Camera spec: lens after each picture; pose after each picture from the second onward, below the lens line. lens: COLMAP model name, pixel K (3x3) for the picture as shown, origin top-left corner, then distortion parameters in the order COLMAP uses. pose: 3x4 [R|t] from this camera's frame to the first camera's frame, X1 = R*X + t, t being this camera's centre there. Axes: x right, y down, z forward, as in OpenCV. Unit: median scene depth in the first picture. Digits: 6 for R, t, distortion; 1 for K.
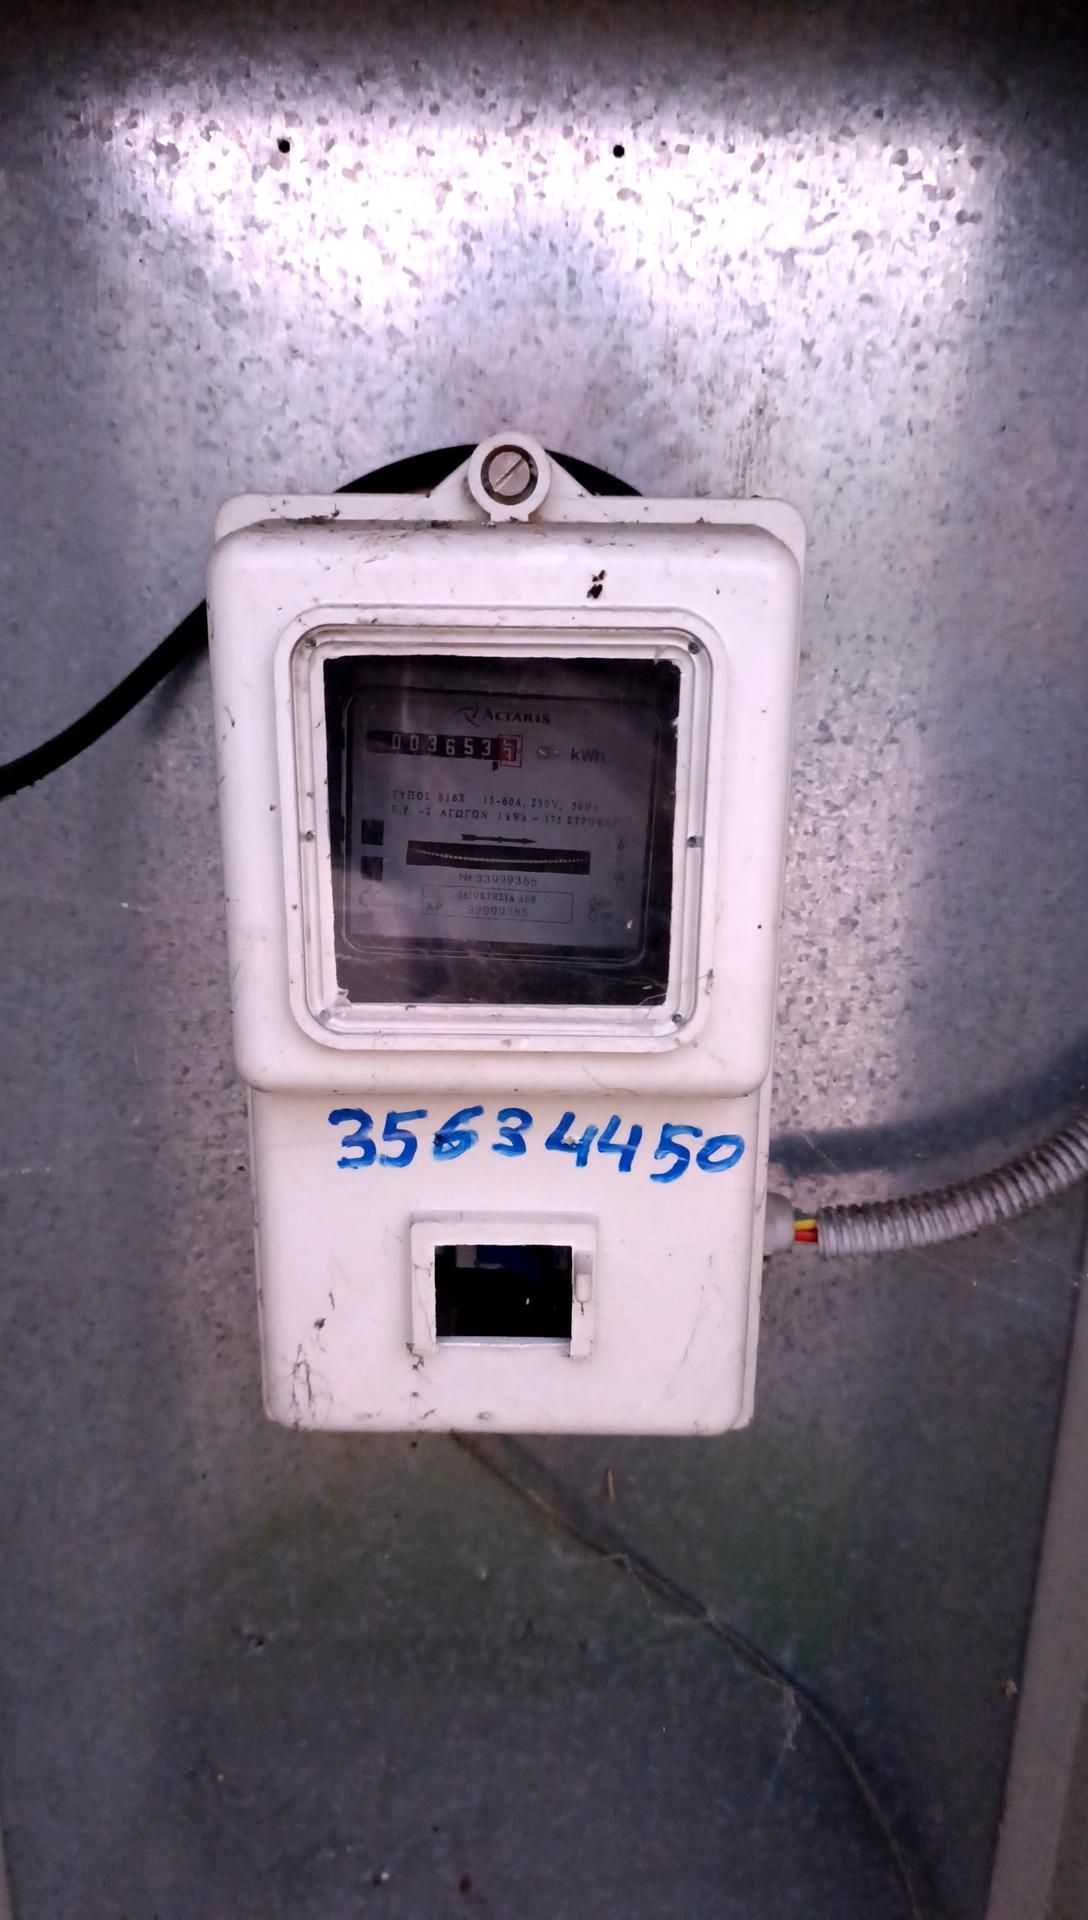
lens RADIAL K [[1284.8, 0, 573.6], [0, 1284.8, 962.7], [0, 0, 1]] dist [-0.002191, -0.002630]
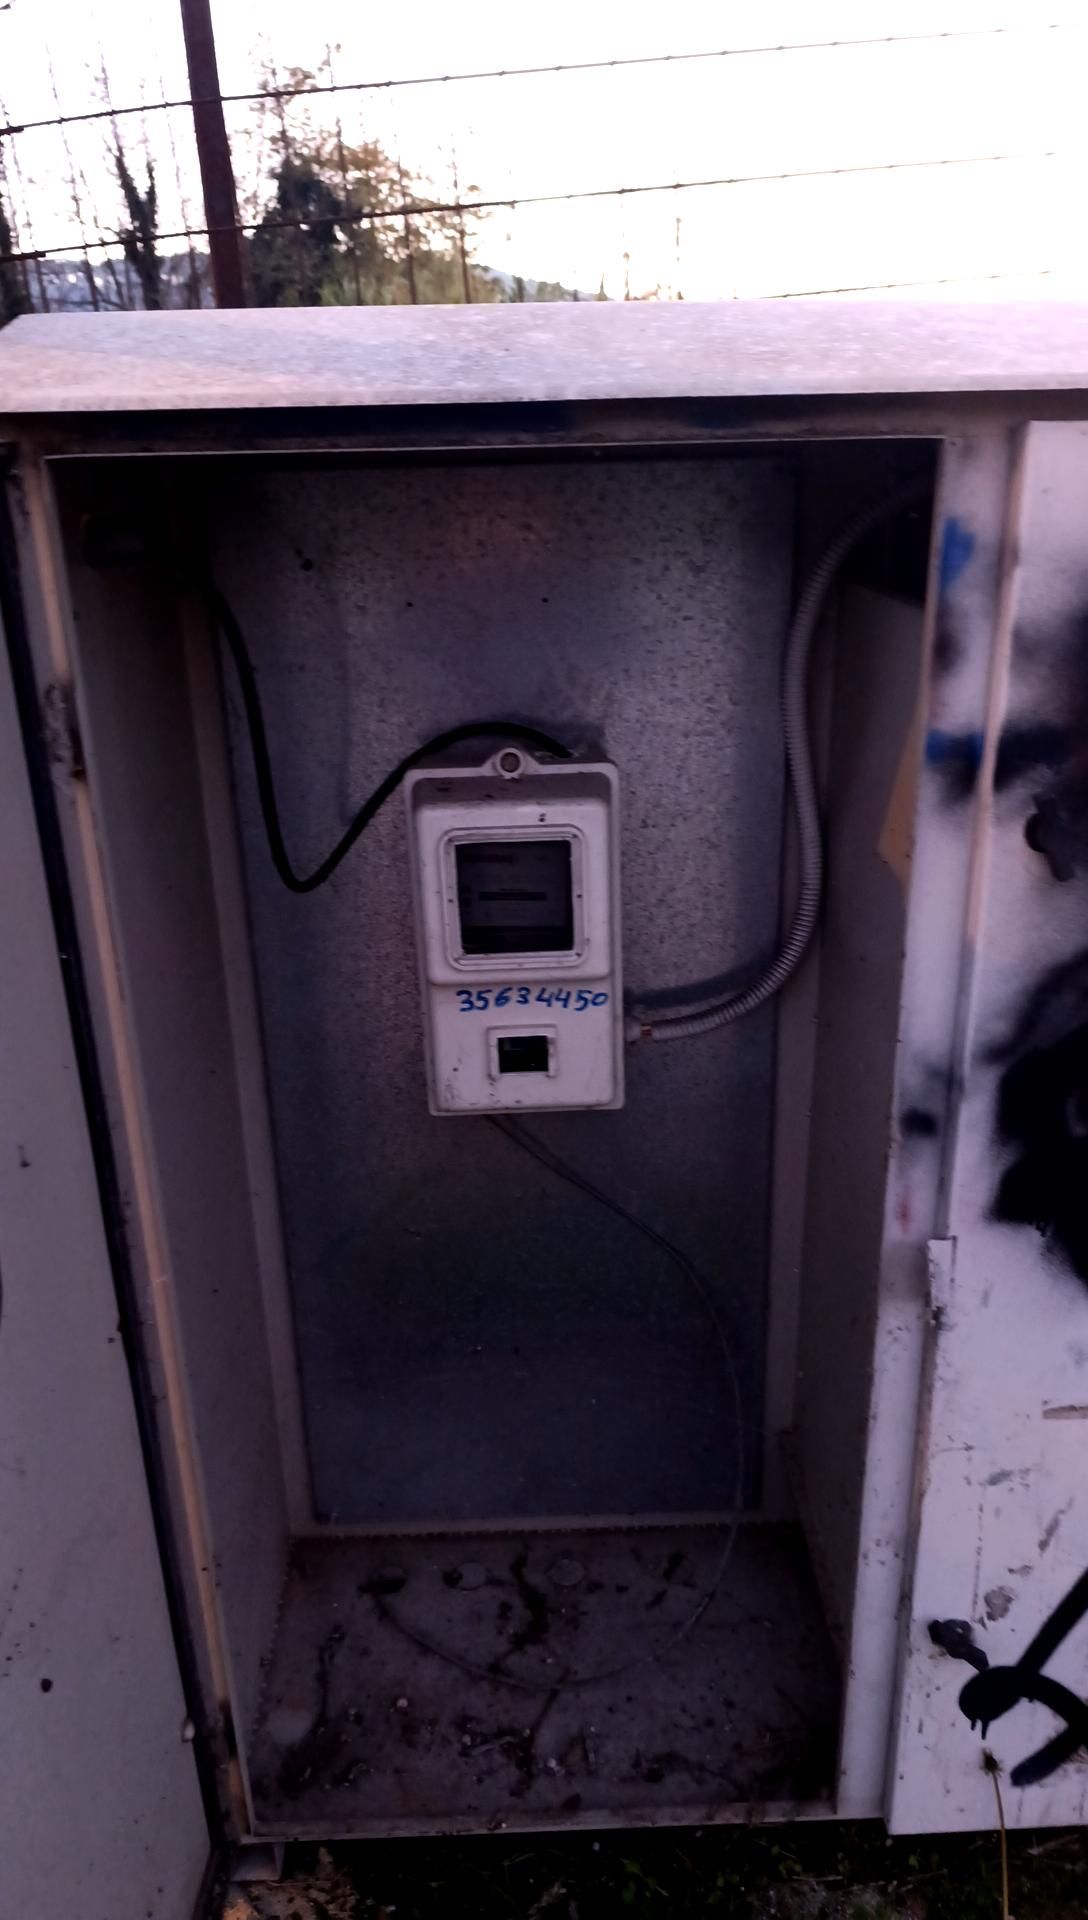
lens RADIAL K [[1284.8, 0, 573.6], [0, 1284.8, 962.7], [0, 0, 1]] dist [-0.002191, -0.002630]
pose [[0.998791, -0.049049, 0.003300, 0.053321], [0.048458, 0.993620, 0.101843, -0.209574], [-0.008275, -0.101560, 0.994795, -1.701574]]
